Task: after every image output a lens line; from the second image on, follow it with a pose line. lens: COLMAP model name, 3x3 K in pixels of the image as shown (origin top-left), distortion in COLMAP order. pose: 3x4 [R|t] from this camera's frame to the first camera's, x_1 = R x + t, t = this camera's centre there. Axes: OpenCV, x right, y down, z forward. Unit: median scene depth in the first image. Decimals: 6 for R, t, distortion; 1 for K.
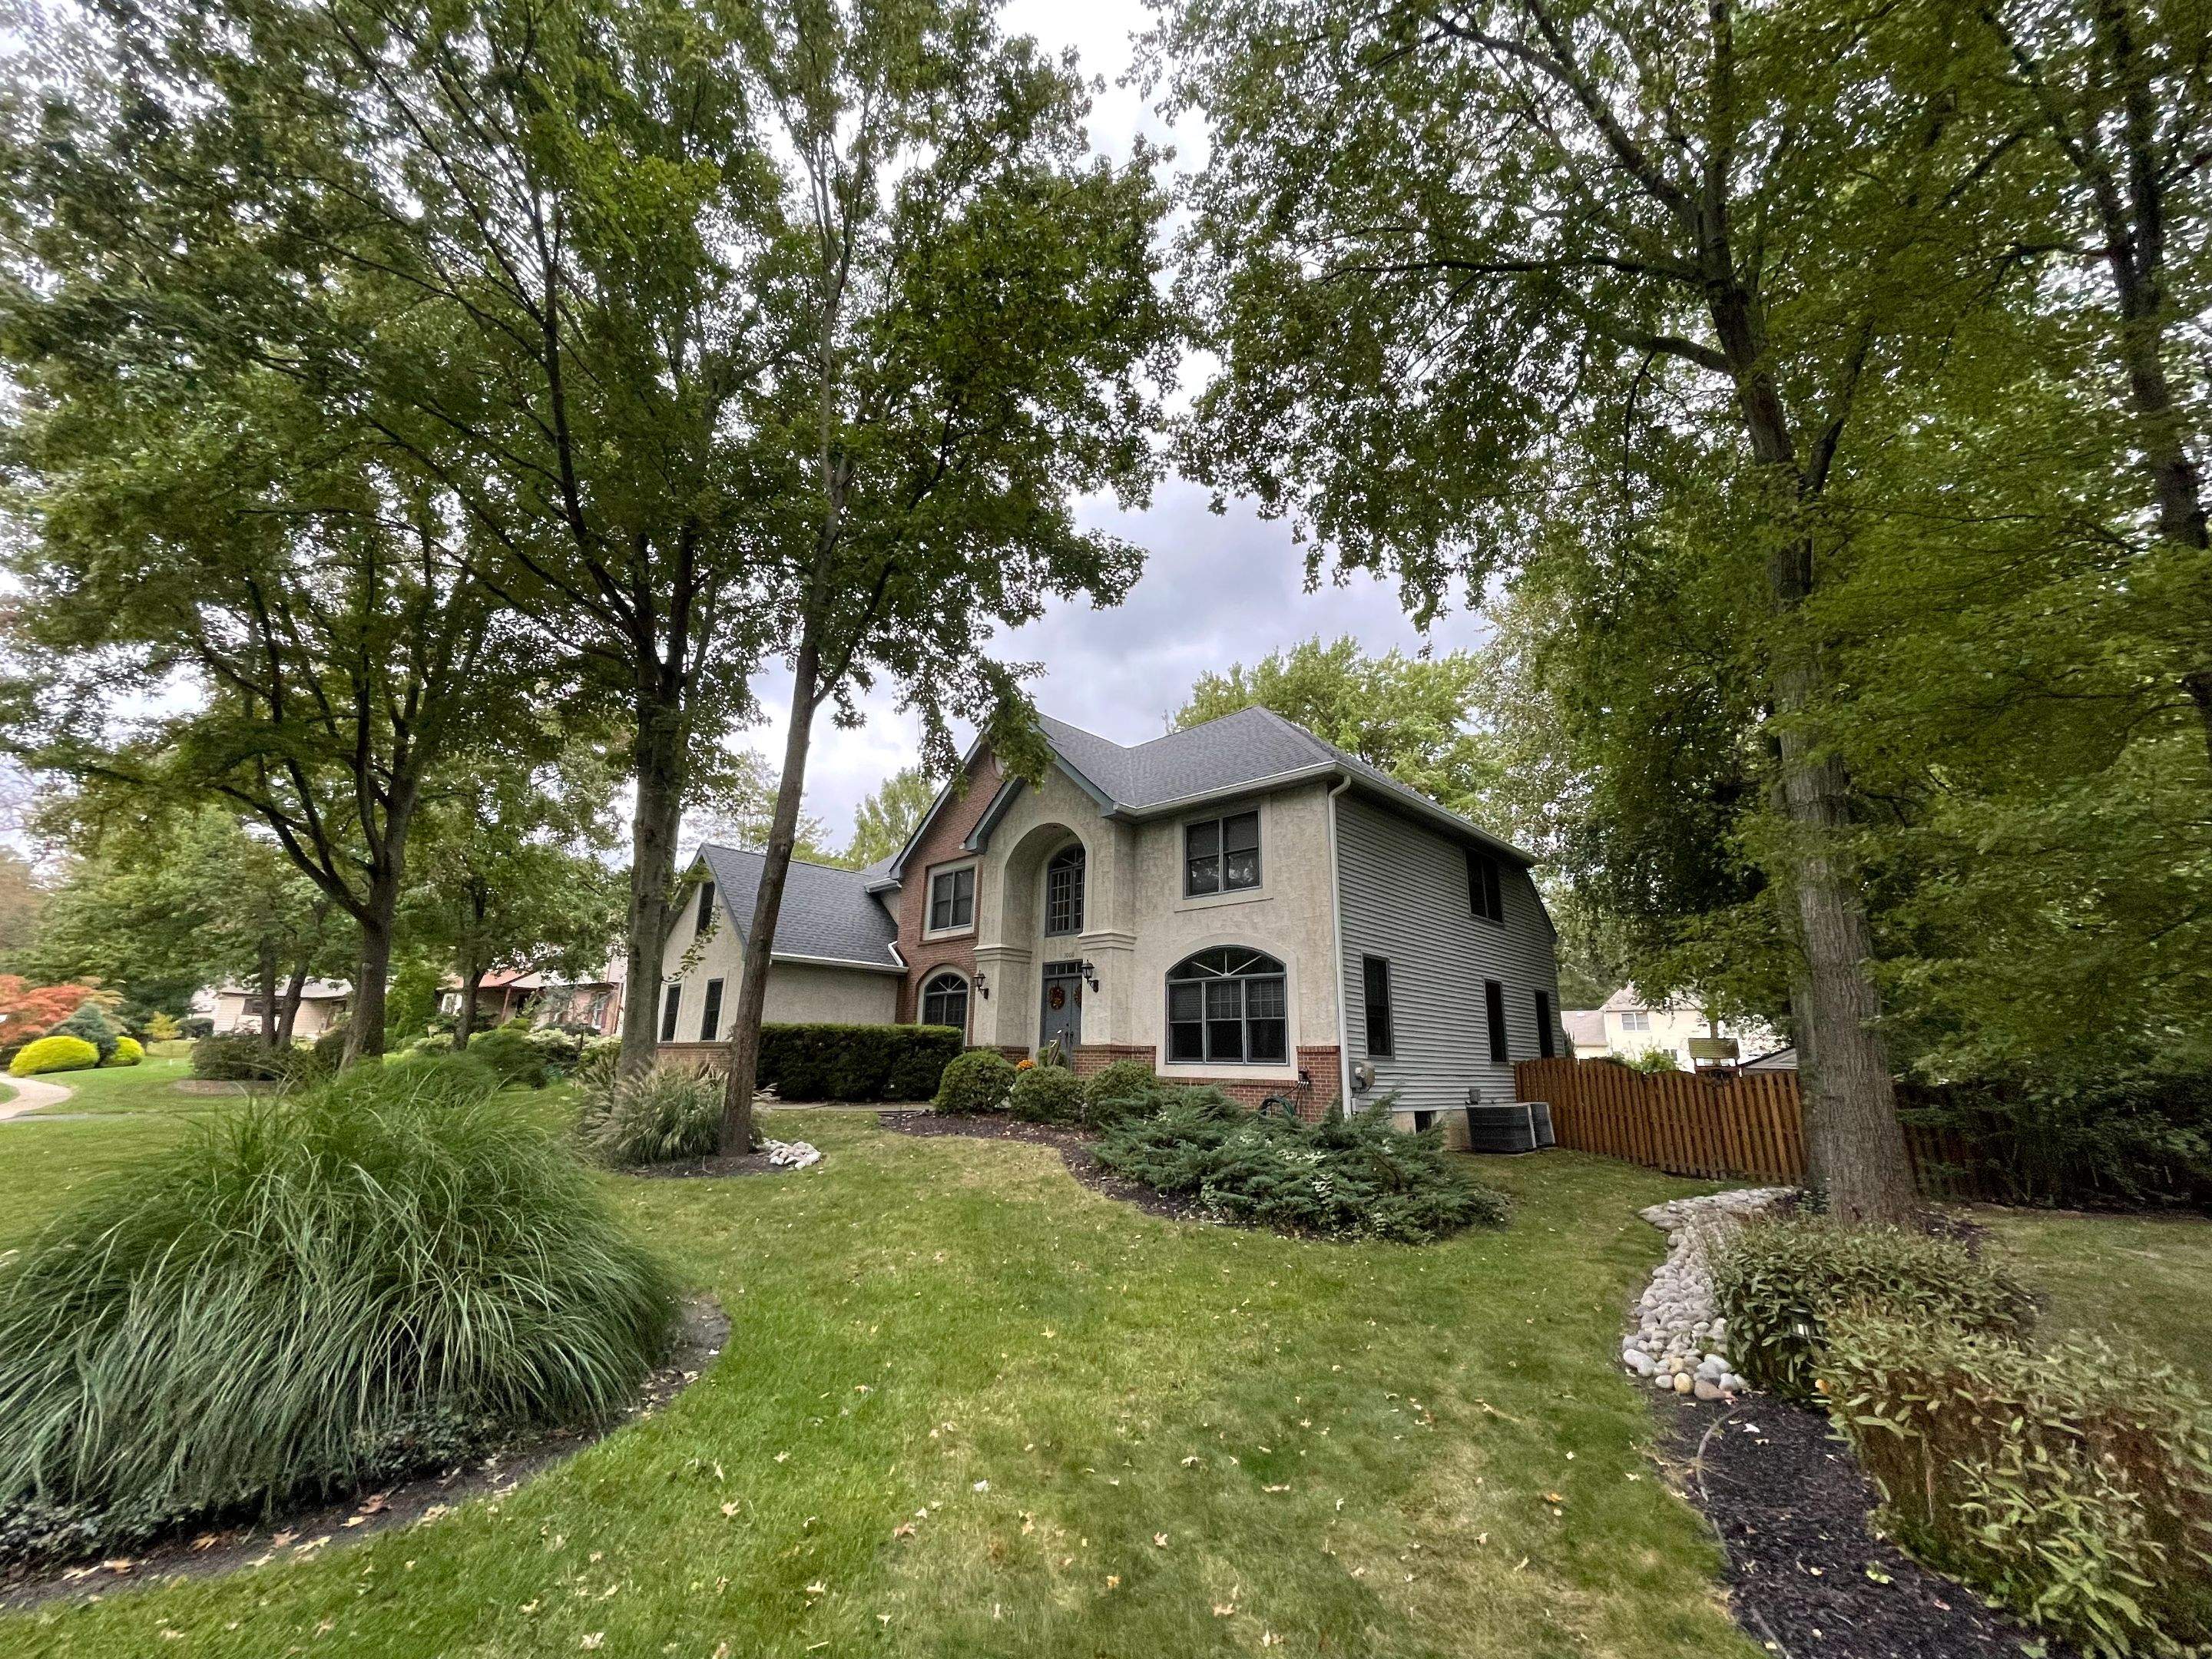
lens RADIAL K [[893.7, 0, 1114.3], [0, 893.7, 819.5], [0, 0, 1]] dist [0.001315, -0.000834]
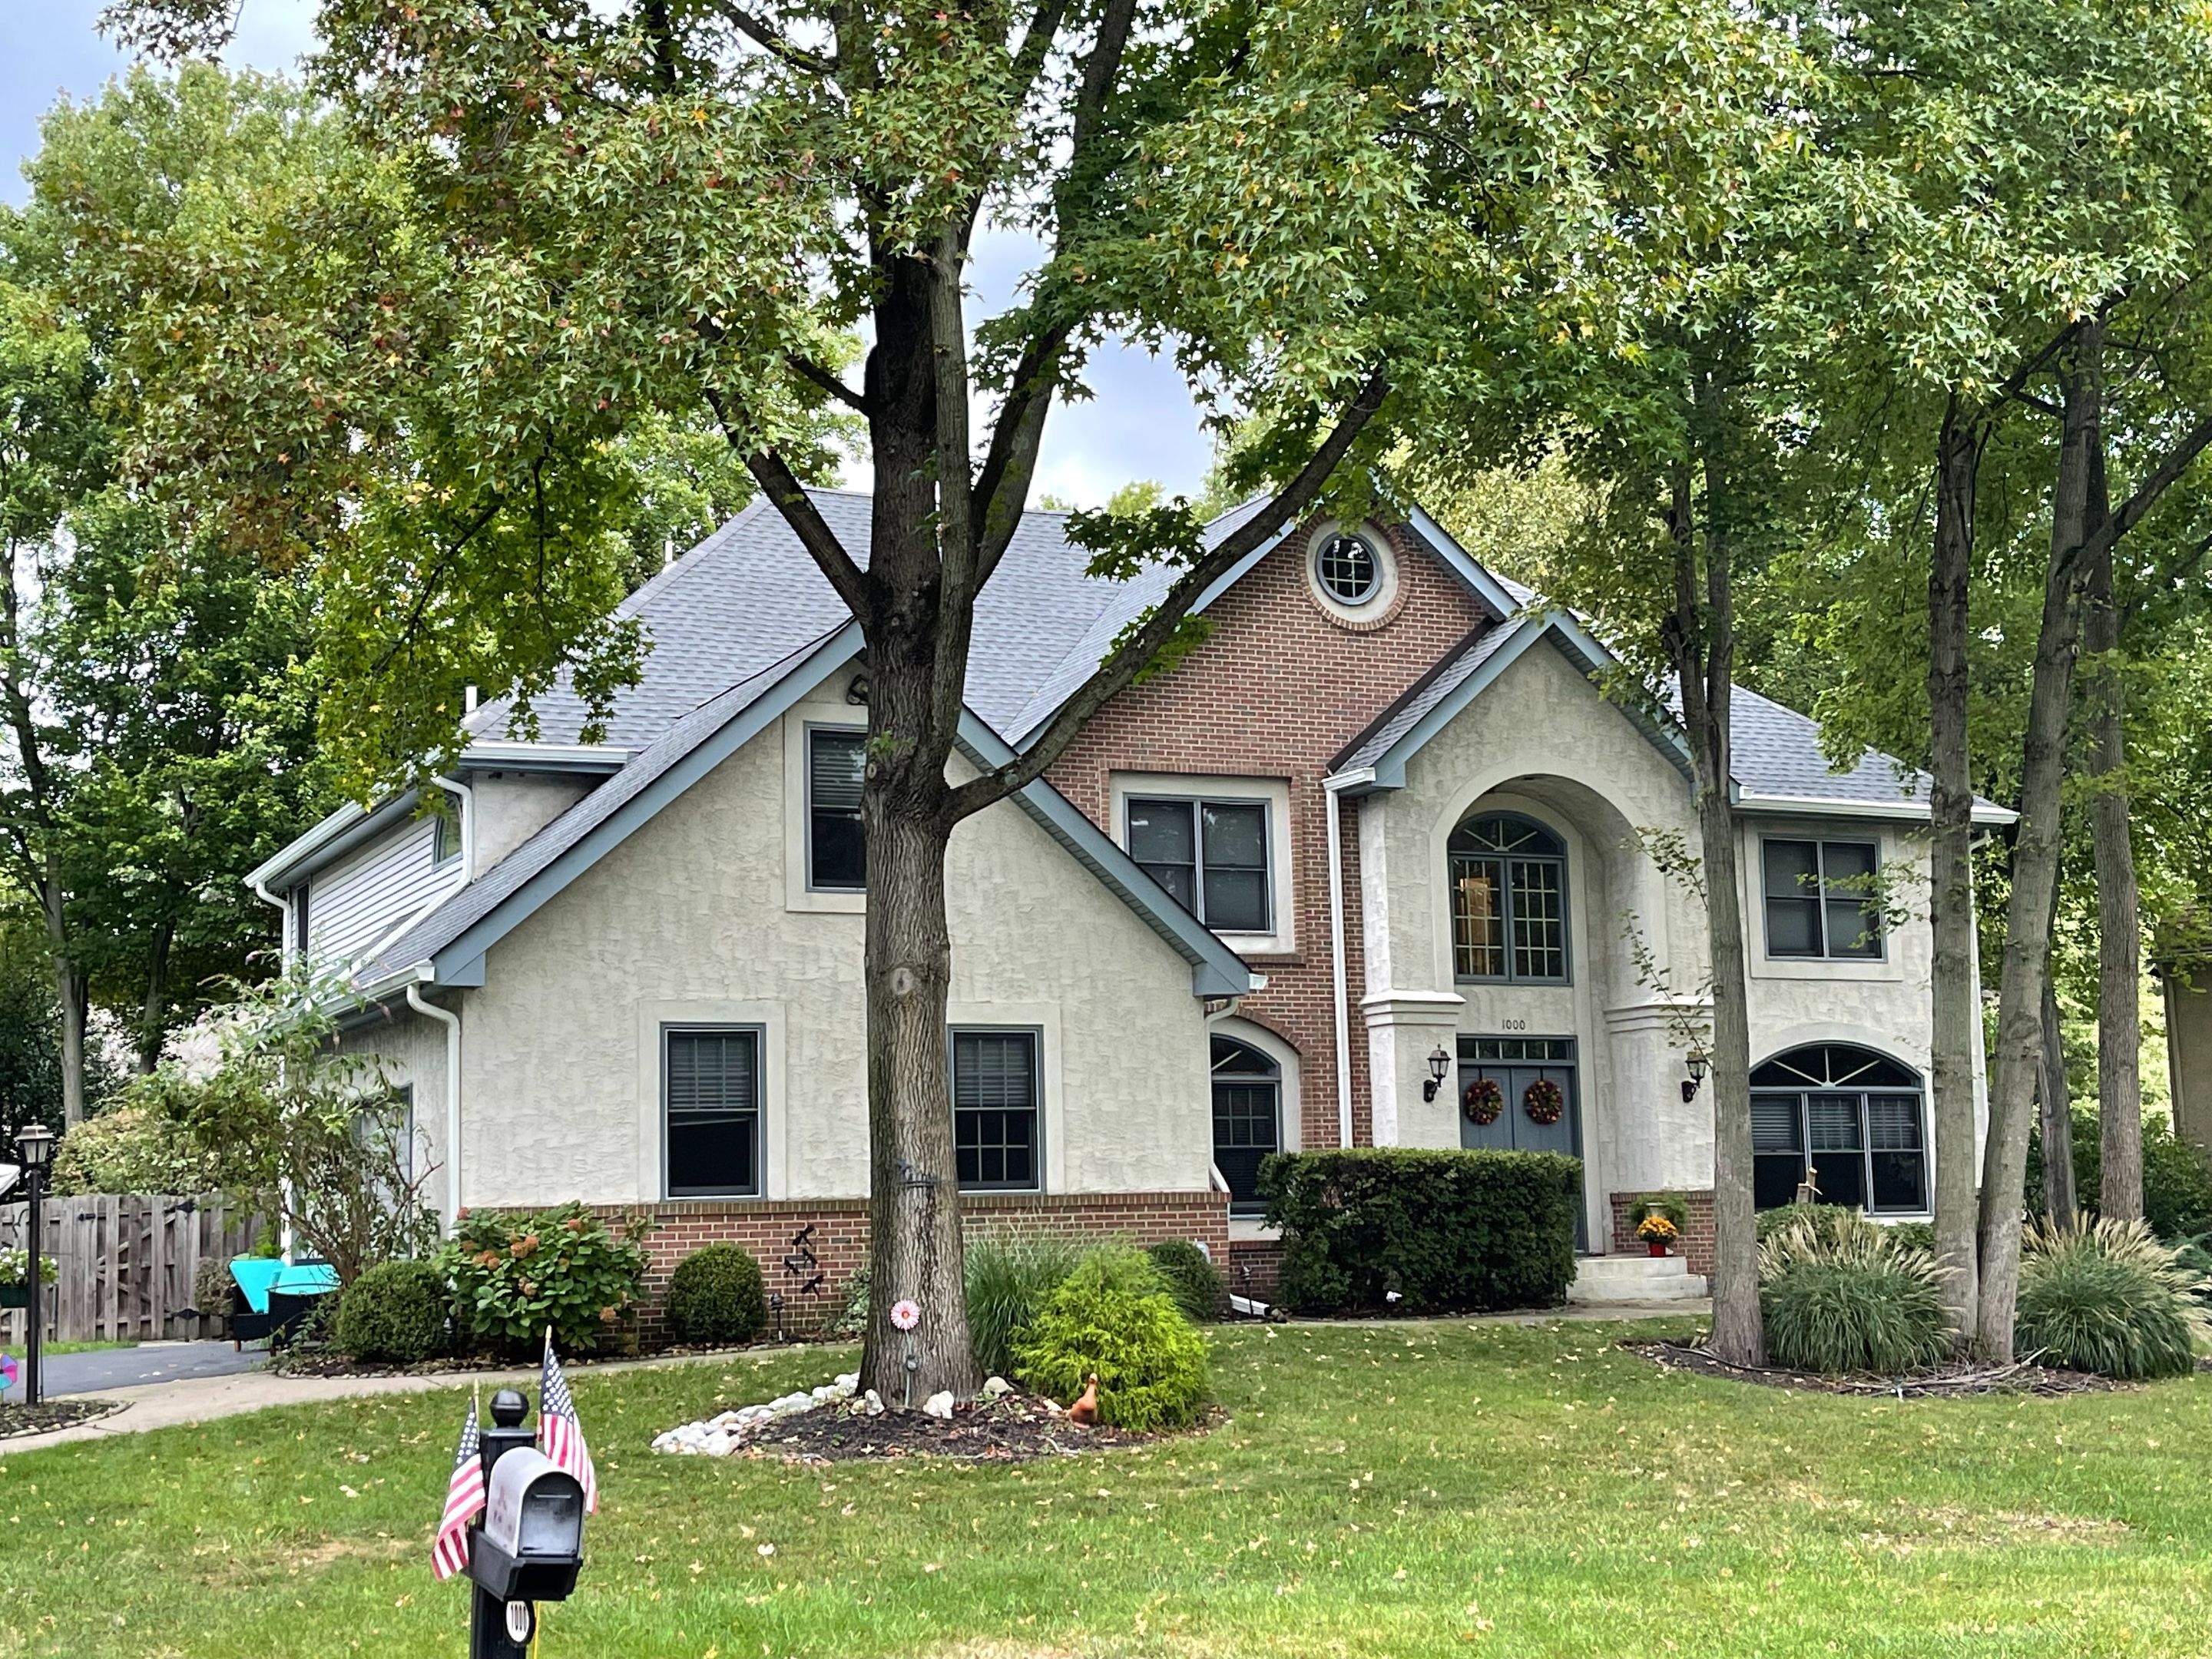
lens RADIAL K [[3008.4, 0, 1114.0], [0, 3008.4, 774.2], [0, 0, 1]] dist [0.061208, 0.000000]
pose [[0.340943, 0.116946, 0.932781, -2.302557], [-0.222509, 0.974077, -0.040794, 0.169141], [-0.913371, -0.193644, 0.358127, 0.772026]]
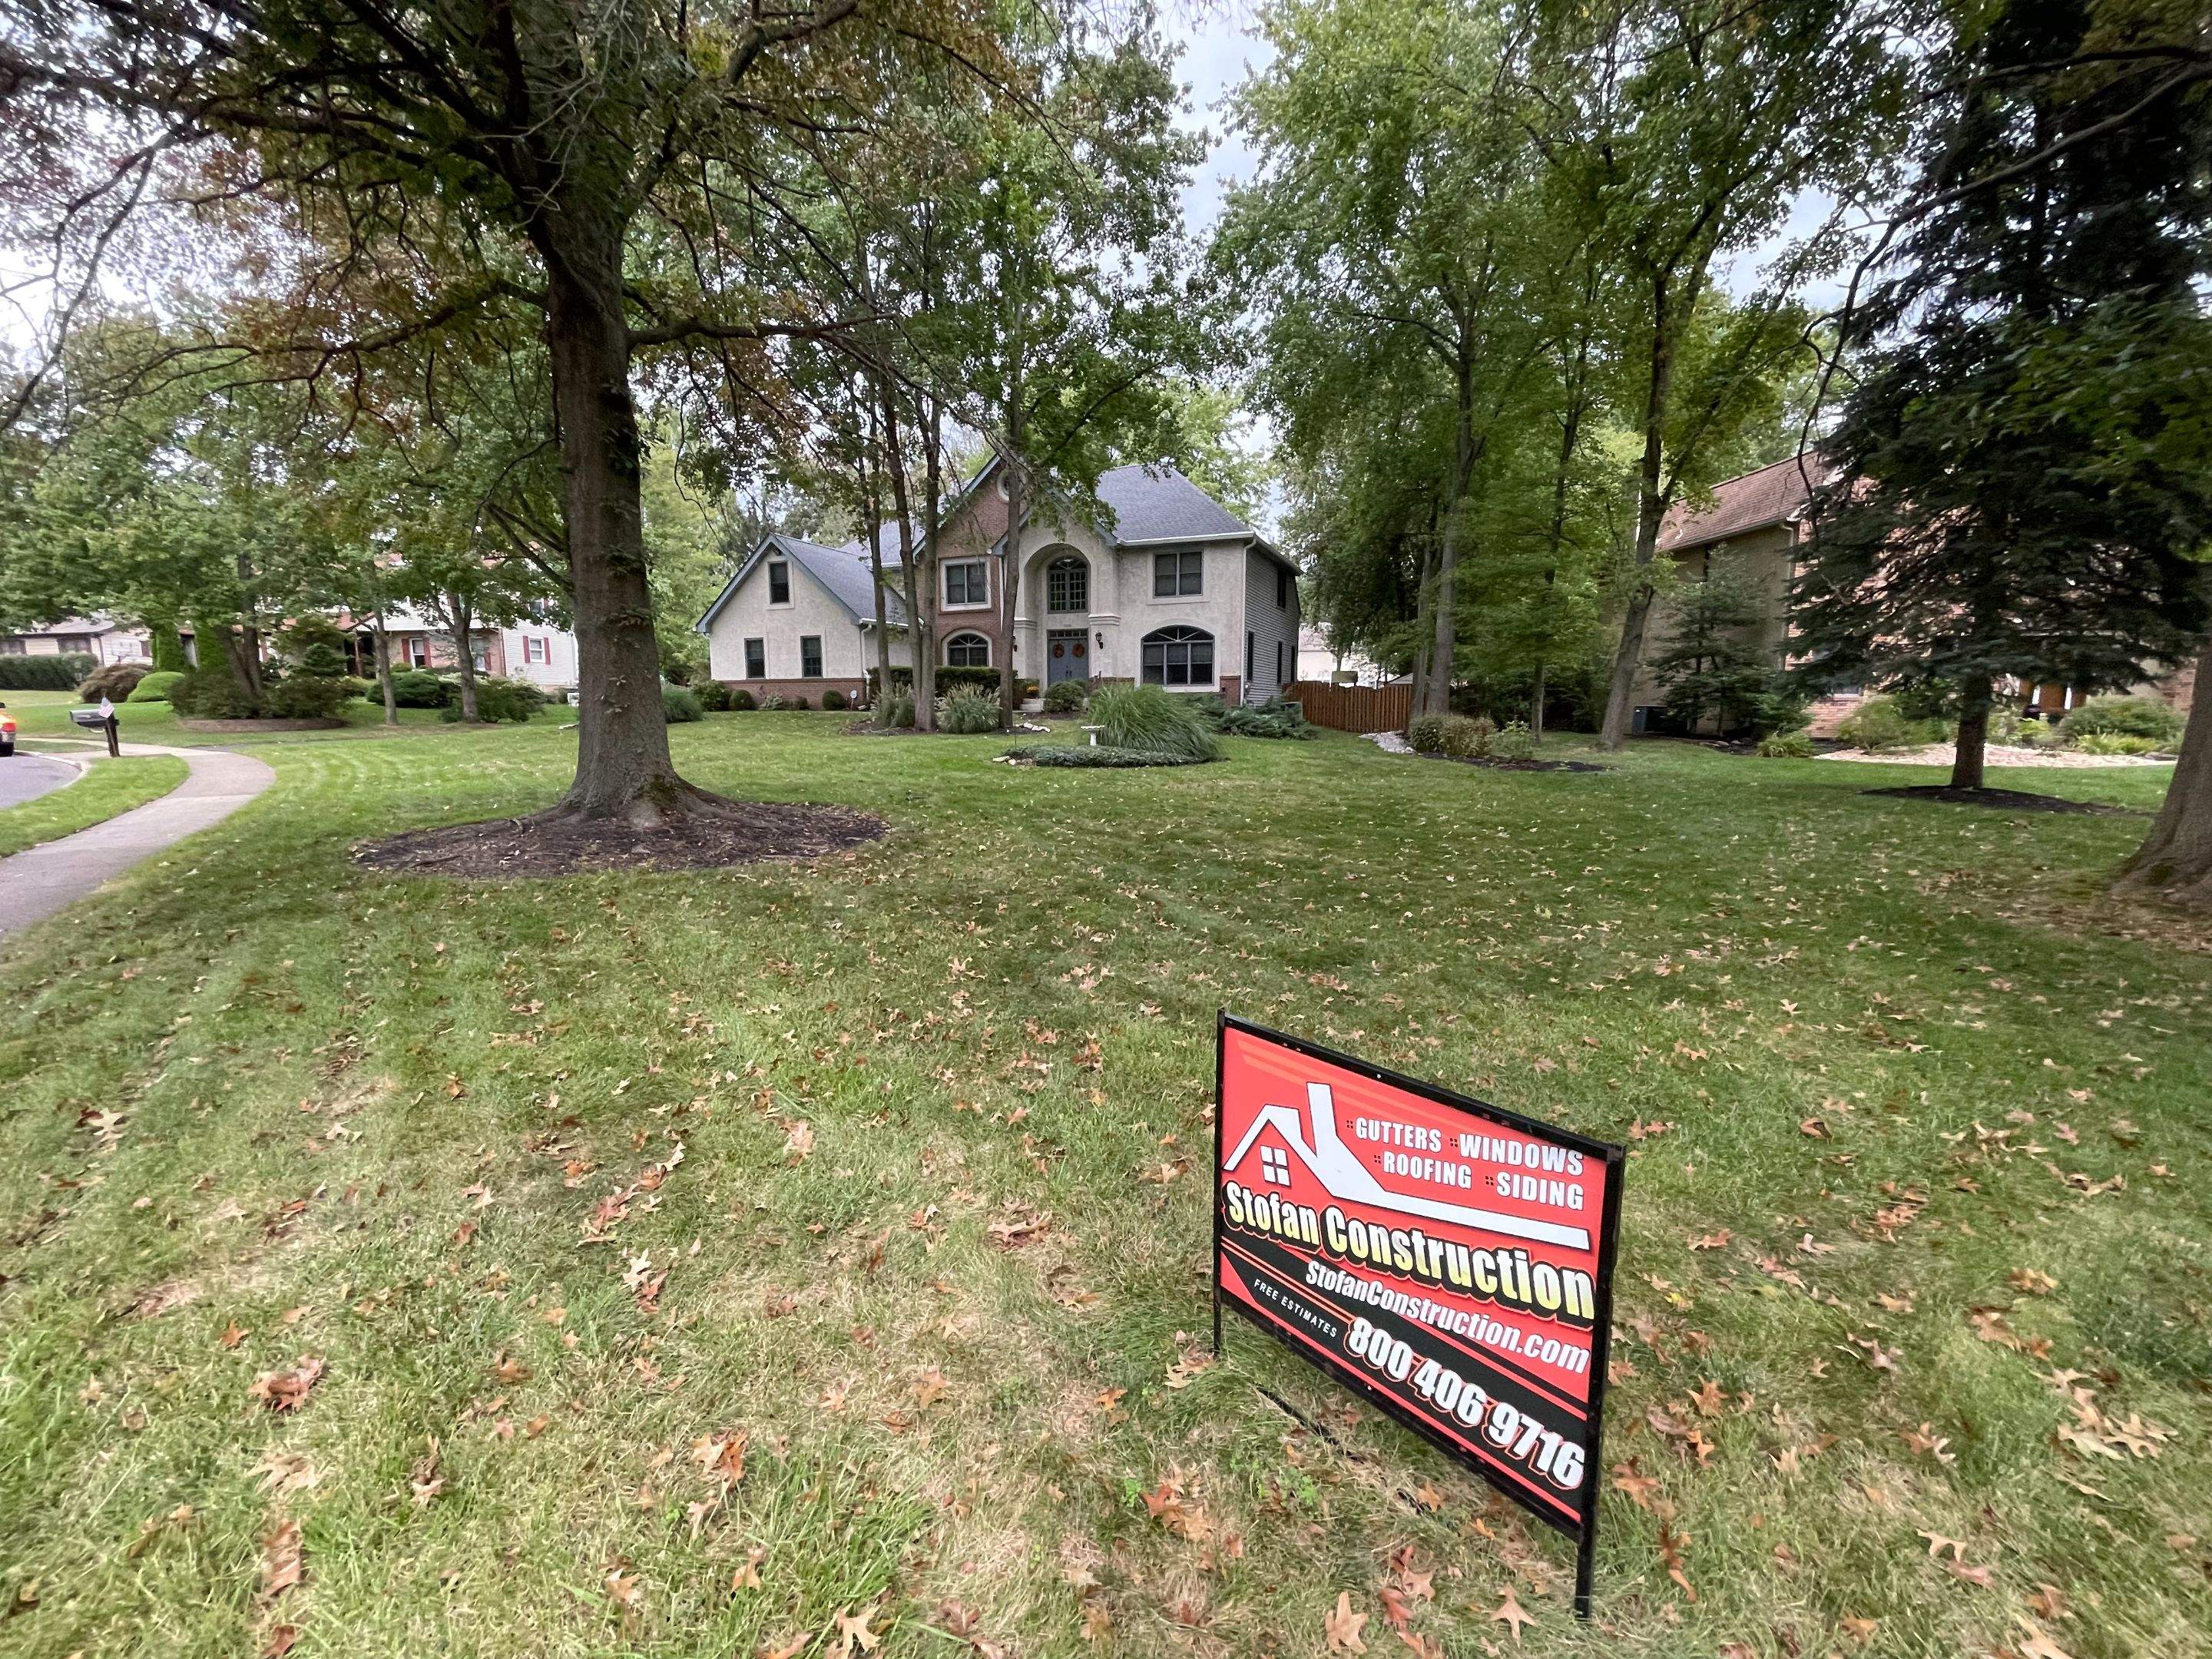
lens RADIAL K [[897.1, 0, 1111.9], [0, 897.1, 834.8], [0, 0, 1]] dist [0.009942, -0.000029]
pose [[0.929071, -0.074415, 0.362339, -0.788964], [-0.078240, 0.917859, 0.389119, -0.195920], [-0.361532, -0.389869, 0.846934, -0.804323]]
